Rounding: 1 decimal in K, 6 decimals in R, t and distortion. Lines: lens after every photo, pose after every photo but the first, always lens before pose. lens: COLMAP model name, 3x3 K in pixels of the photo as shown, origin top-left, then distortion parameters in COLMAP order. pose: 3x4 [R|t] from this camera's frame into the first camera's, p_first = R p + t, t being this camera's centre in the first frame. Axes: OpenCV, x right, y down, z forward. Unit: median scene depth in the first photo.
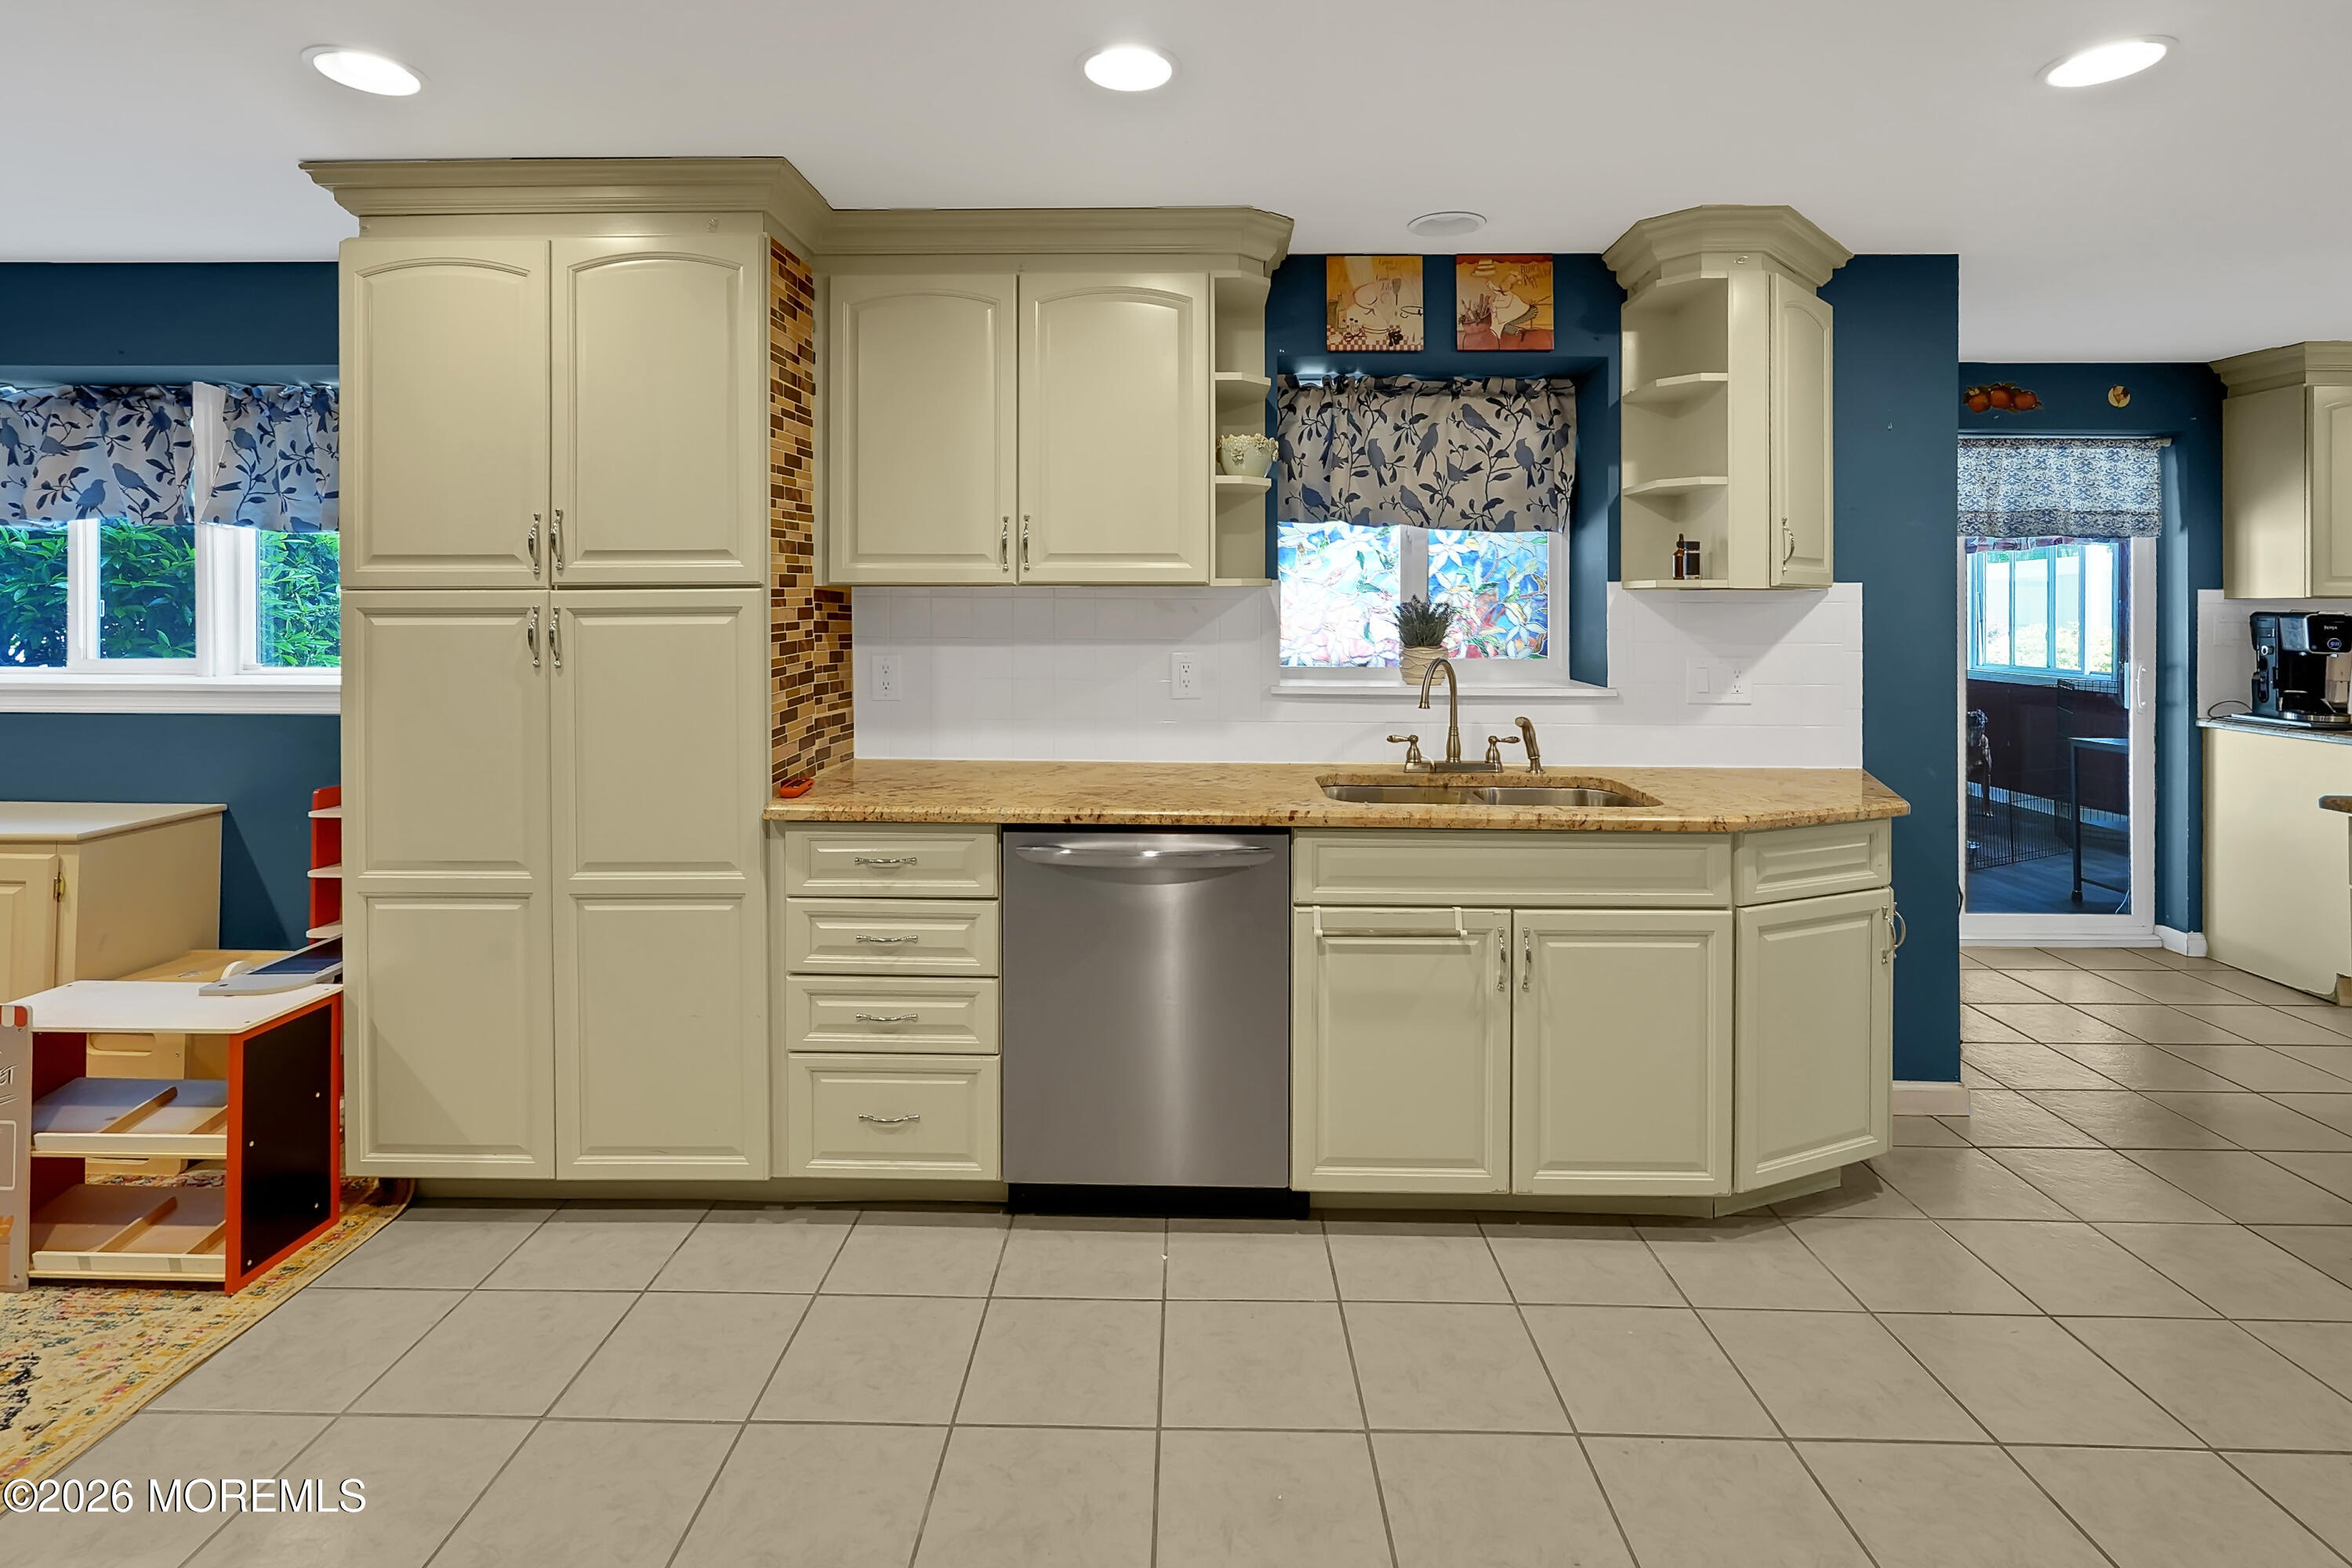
lens RADIAL K [[1111.5, 0, 1174.3], [0, 1111.5, 600.6], [0, 0, 1]] dist [-0.011763, 0.005575]
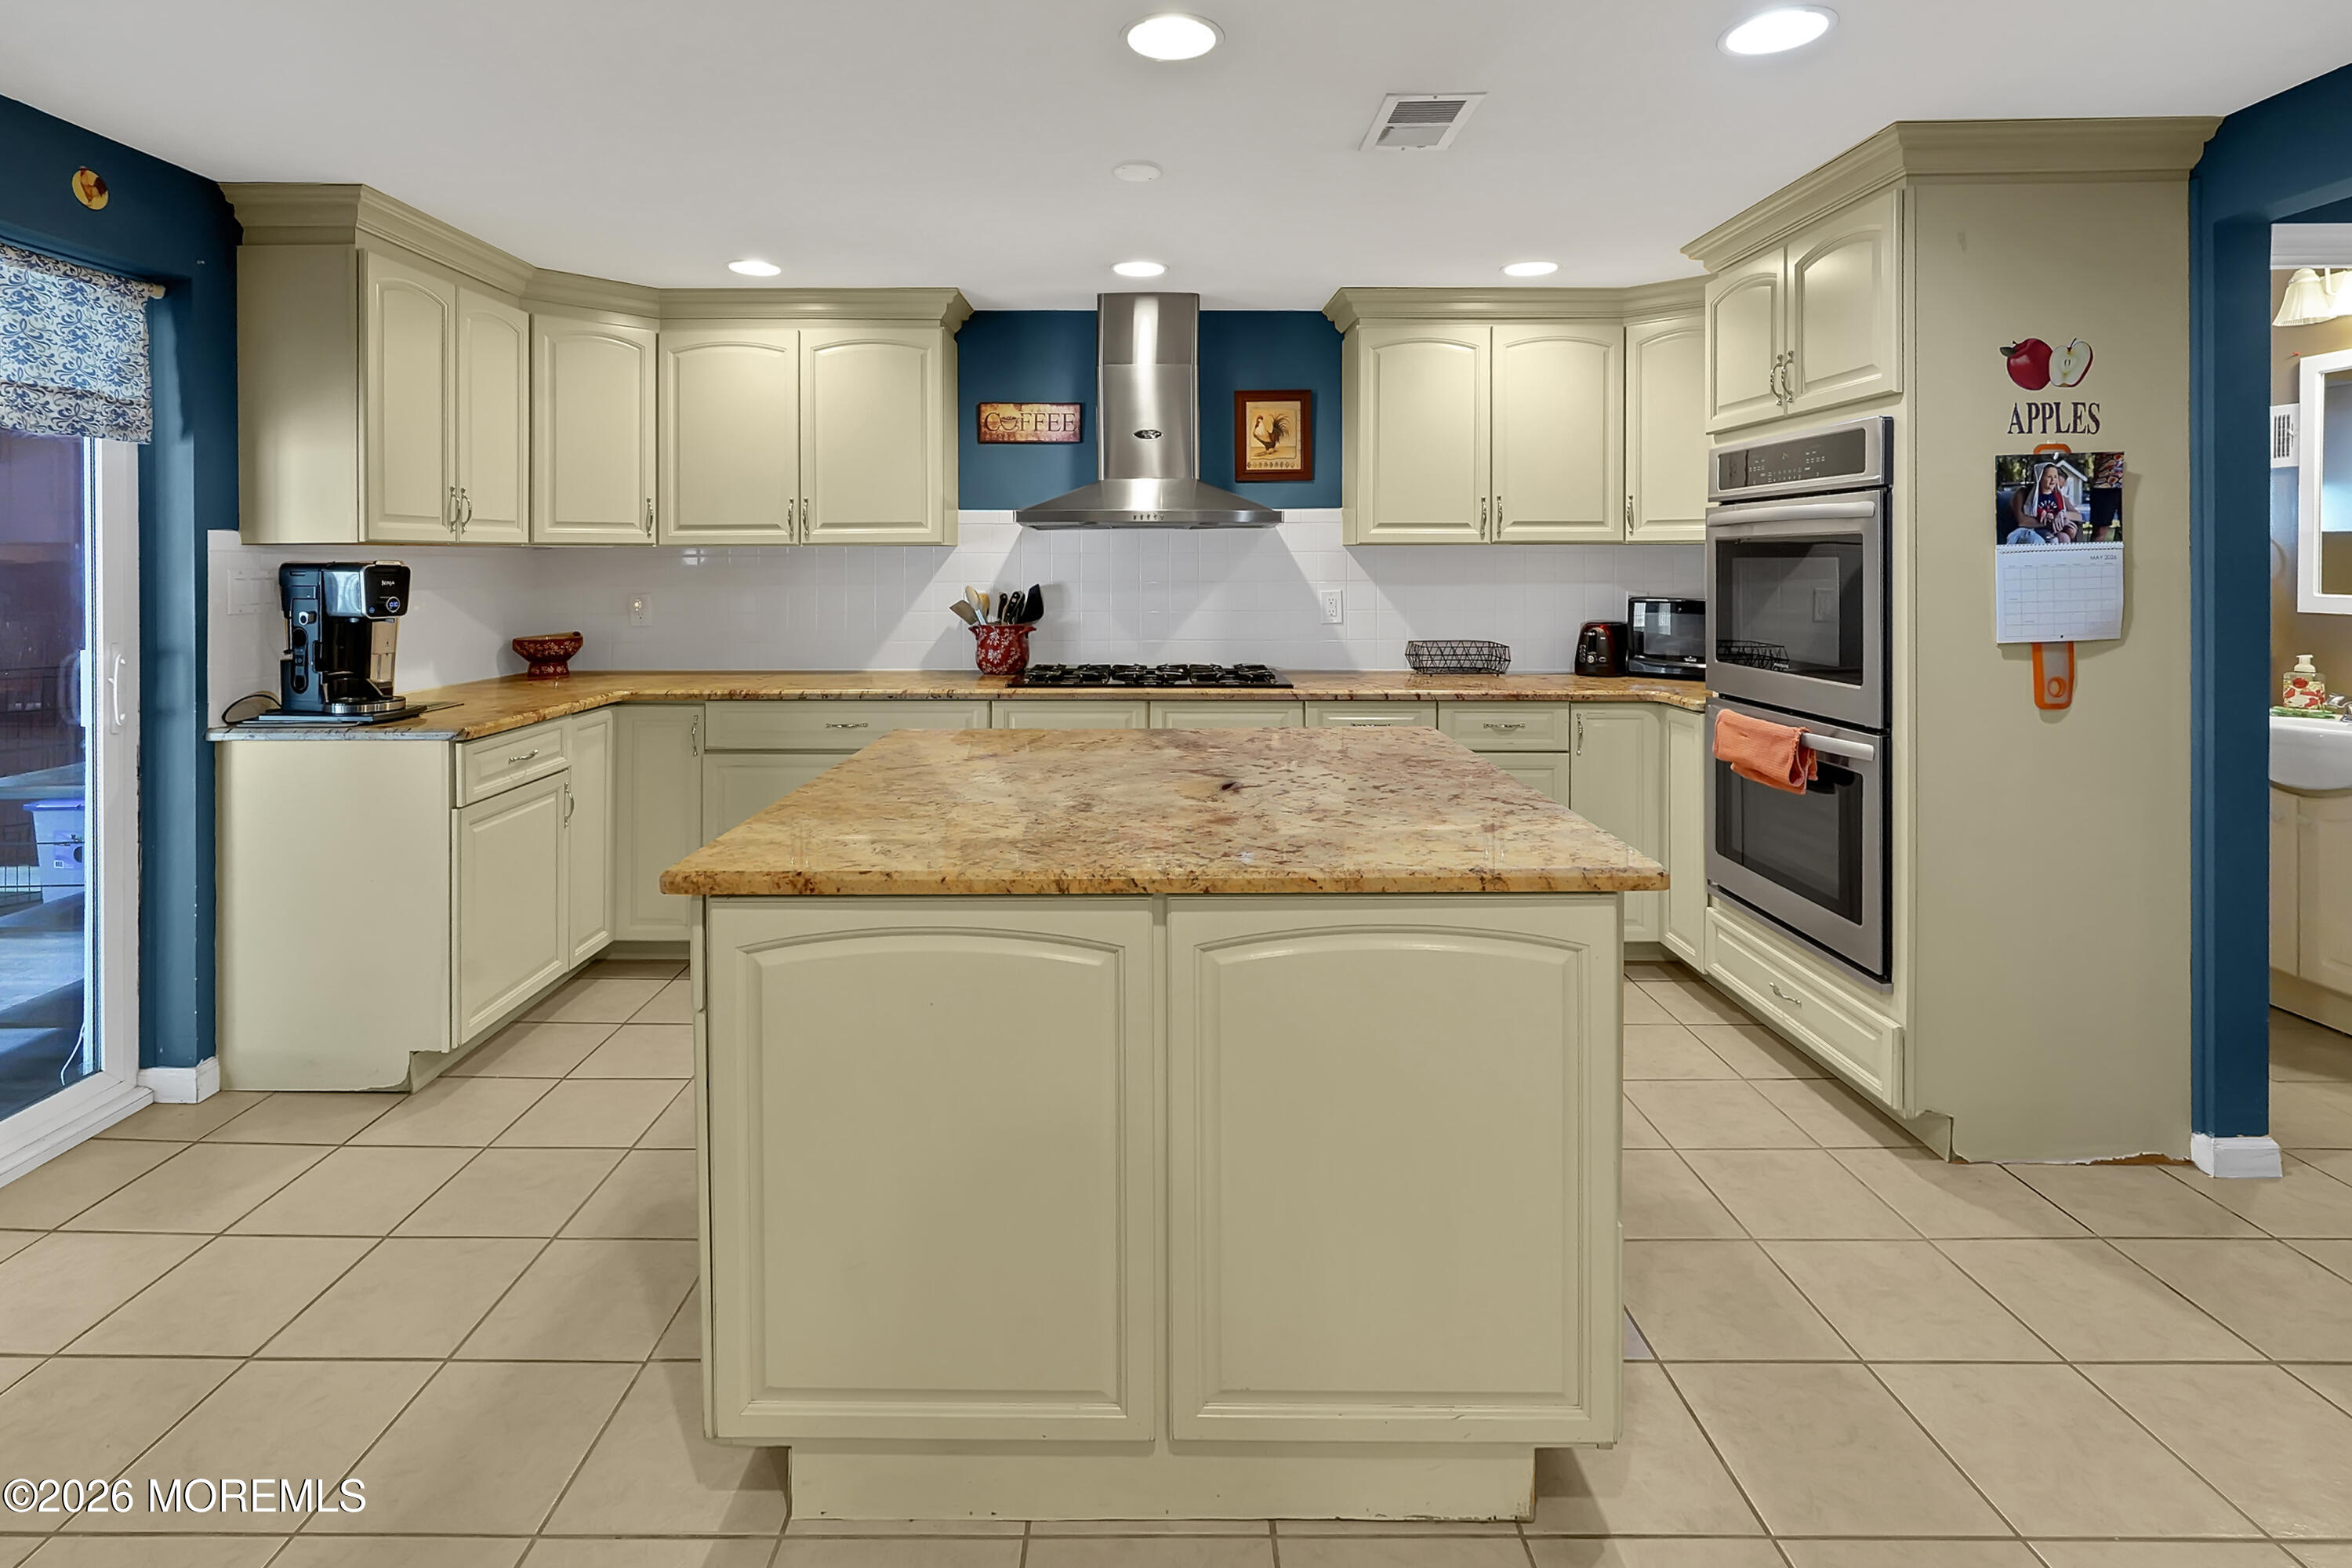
lens RADIAL K [[1111.5, 0, 1149.8], [0, 1111.5, 557.6], [0, 0, 1]] dist [-0.011763, 0.005575]
pose [[-0.014255, -0.003689, 0.999892, 0.435528], [0.004570, 0.999983, 0.003755, 0.010860], [-0.999888, 0.004623, -0.014238, 0.729151]]
